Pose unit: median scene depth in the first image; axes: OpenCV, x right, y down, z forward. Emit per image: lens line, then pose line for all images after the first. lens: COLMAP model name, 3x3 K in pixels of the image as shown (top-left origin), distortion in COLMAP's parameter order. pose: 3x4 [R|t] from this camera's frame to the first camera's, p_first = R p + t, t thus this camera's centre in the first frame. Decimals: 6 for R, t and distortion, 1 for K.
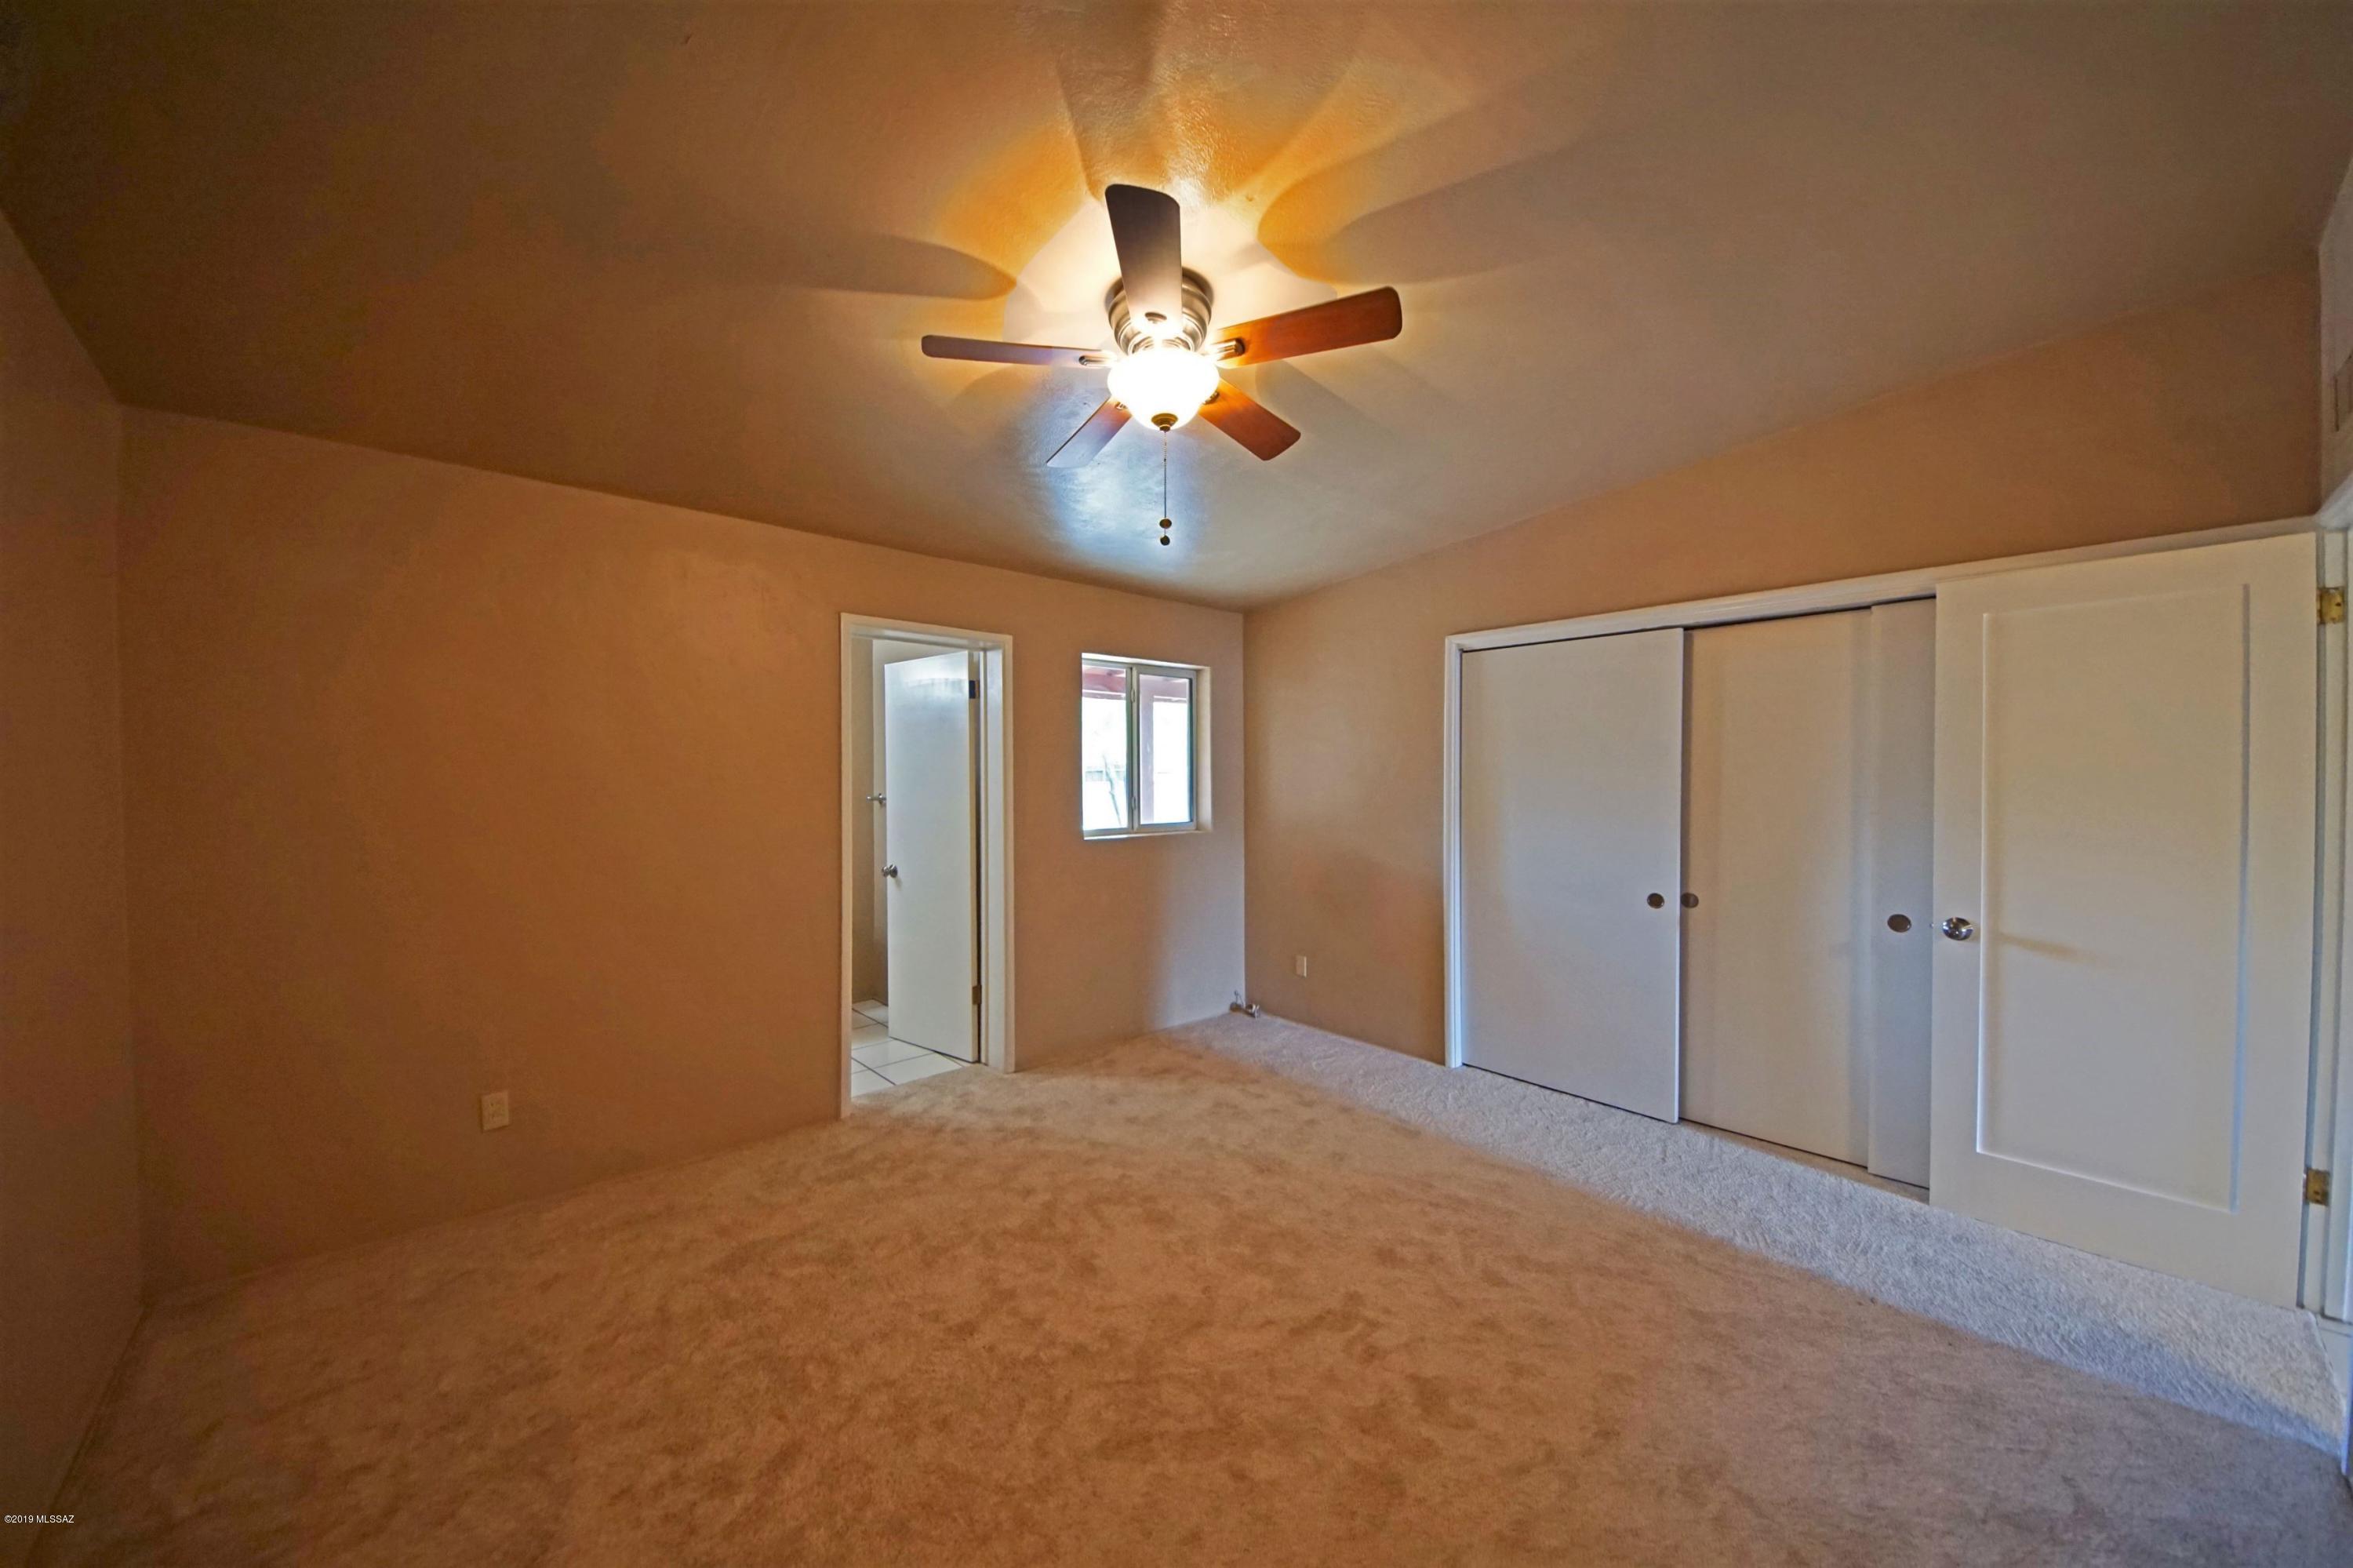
lens RADIAL K [[794.2, 0, 1176.5], [0, 794.2, 784.0], [0, 0, 1]] dist [0.040408, -0.000016]
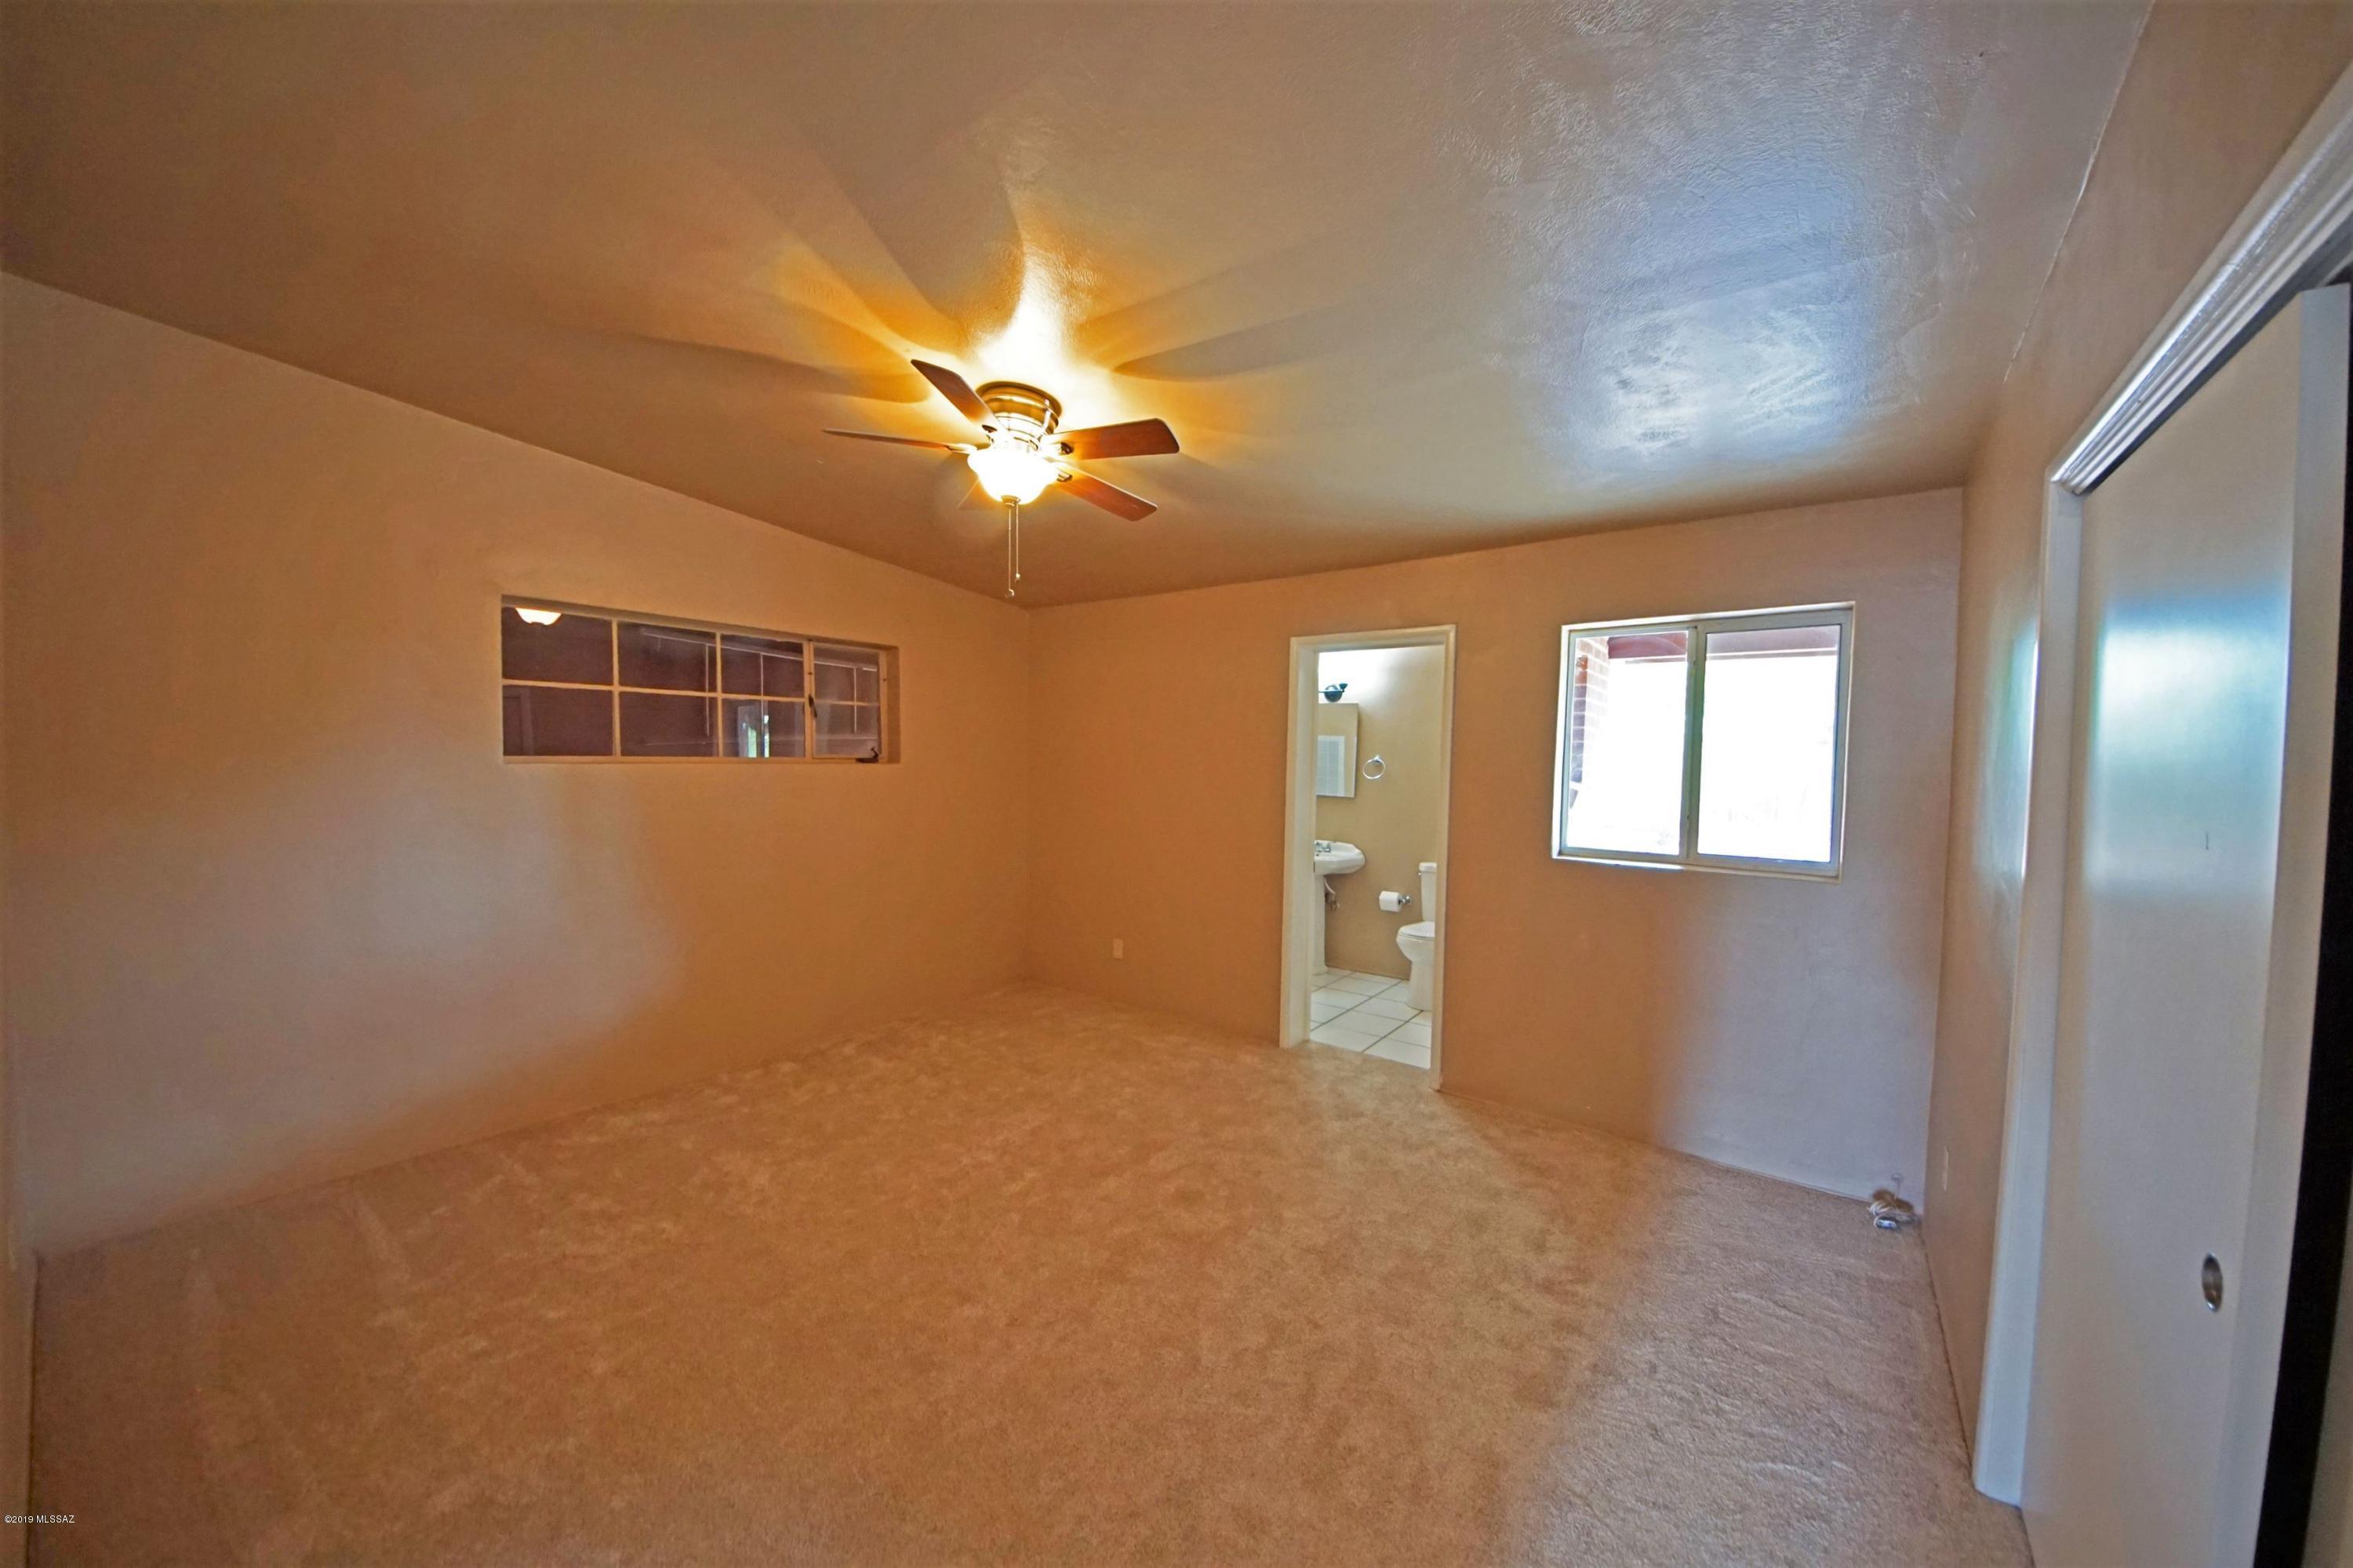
lens RADIAL K [[807.7, 0, 1180.2], [0, 807.7, 791.8], [0, 0, 1]] dist [0.000053, -0.000070]
pose [[0.224509, 0.045718, -0.973399, 0.591691], [-0.025467, 0.998833, 0.041038, -0.021392], [0.974139, 0.015576, 0.225411, 0.447300]]
